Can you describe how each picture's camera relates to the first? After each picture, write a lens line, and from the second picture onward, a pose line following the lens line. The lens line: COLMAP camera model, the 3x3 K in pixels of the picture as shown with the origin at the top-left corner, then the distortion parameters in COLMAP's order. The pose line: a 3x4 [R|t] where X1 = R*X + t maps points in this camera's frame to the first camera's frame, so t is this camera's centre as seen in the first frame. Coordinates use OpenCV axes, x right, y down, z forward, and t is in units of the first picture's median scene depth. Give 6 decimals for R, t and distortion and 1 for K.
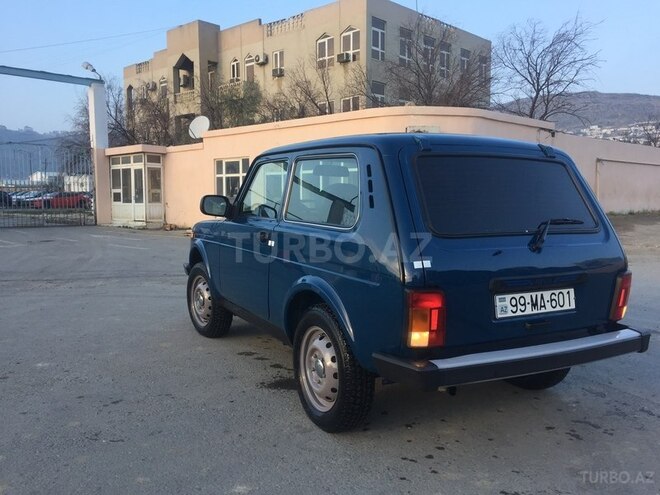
lens RADIAL K [[563.4, 0, 330.8], [0, 563.4, 246.6], [0, 0, 1]] dist [0.083694, -0.108958]
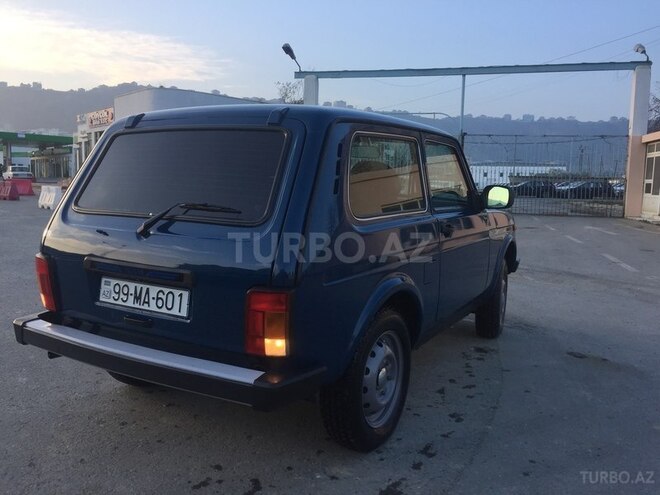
lens RADIAL K [[563.4, 0, 326.6], [0, 563.4, 242.8], [0, 0, 1]] dist [0.083694, -0.108958]
pose [[0.509879, 0.100961, -0.854301, 0.161992], [-0.094587, 0.993647, 0.060975, -0.008243], [0.855030, 0.049716, 0.516189, 0.102876]]
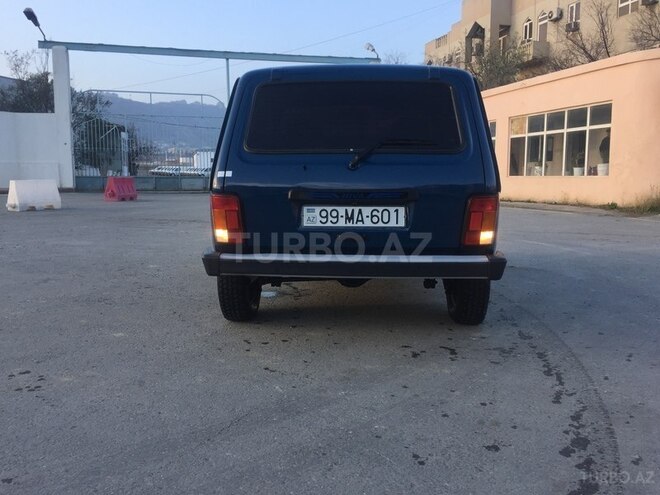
lens RADIAL K [[563.4, 0, 328.9], [0, 563.4, 244.6], [0, 0, 1]] dist [0.083694, -0.108958]
pose [[0.853209, 0.062736, -0.517782, 0.114060], [-0.040698, 0.997721, 0.053825, 0.012448], [0.519979, -0.024851, 0.853817, 0.009208]]
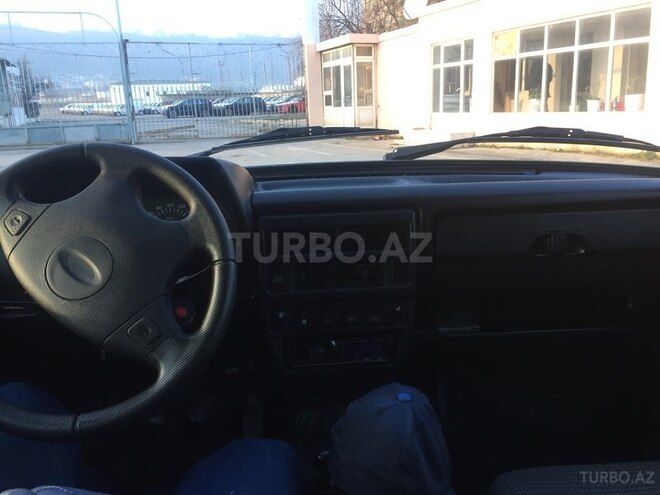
lens RADIAL K [[563.4, 0, 329.7], [0, 563.4, 259.2], [0, 0, 1]] dist [0.083694, -0.108958]
pose [[0.906362, 0.079049, -0.415042, 0.015795], [0.003678, 0.980828, 0.194842, -0.016988], [0.422487, -0.178124, 0.888694, 0.179905]]
